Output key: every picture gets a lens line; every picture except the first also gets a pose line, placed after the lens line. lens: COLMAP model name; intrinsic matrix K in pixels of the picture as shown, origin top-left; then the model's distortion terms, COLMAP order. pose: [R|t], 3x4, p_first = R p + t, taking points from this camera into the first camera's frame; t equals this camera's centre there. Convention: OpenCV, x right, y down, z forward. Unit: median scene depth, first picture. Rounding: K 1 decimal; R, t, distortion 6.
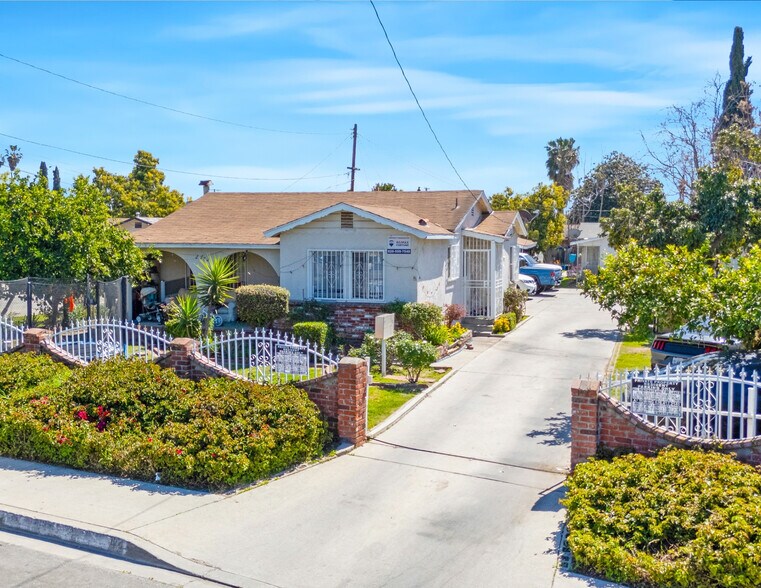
lens RADIAL K [[798.9, 0, 380.5], [0, 798.9, 294.0], [0, 0, 1]] dist [0.162552, -0.360223]
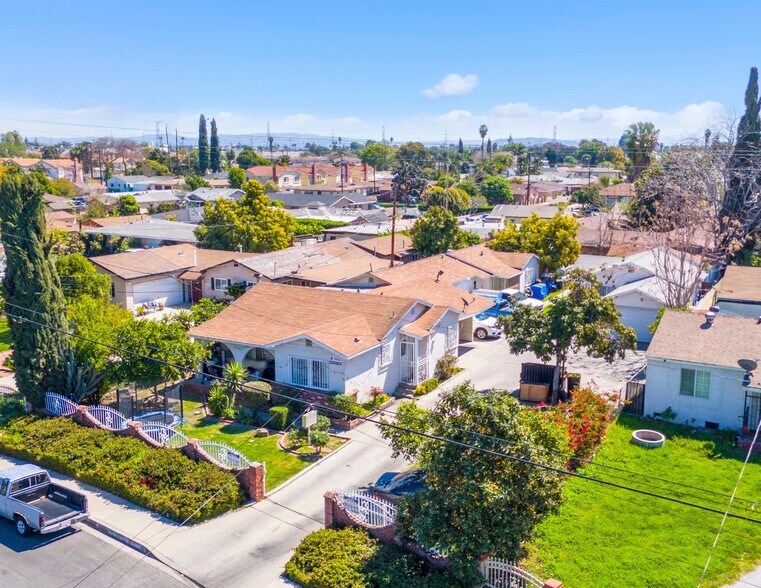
lens RADIAL K [[808.6, 0, 380.5], [0, 808.6, 294.0], [0, 0, 1]] dist [0.170332, -0.373746]
pose [[0.980167, 0.029077, -0.196027, 0.664308], [-0.005897, 0.993019, 0.117810, -0.592500], [0.198084, -0.114317, 0.973496, -0.983217]]
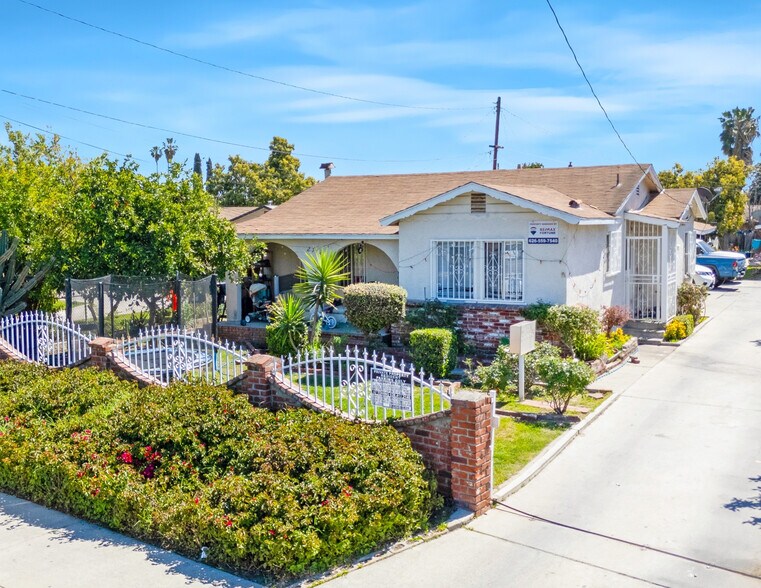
lens RADIAL K [[808.6, 0, 380.5], [0, 808.6, 294.0], [0, 0, 1]] dist [0.170332, -0.373746]
pose [[0.983535, 0.003641, -0.180680, 0.015044], [-0.000733, 0.999869, 0.016159, -0.018784], [0.180715, -0.015761, 0.983409, 0.235849]]
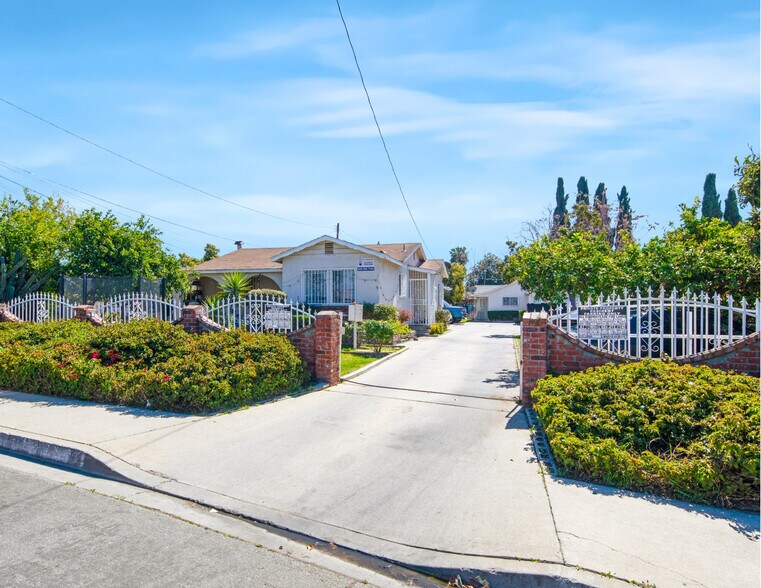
lens RADIAL K [[452.0, 0, 370.0], [0, 452.0, 318.1], [0, 0, 1]] dist [0.003316, 0.001987]
pose [[0.999333, 0.003544, 0.036353, 0.002369], [-0.001357, 0.998196, -0.060018, 0.117406], [-0.036500, 0.059928, 0.997535, 0.295947]]
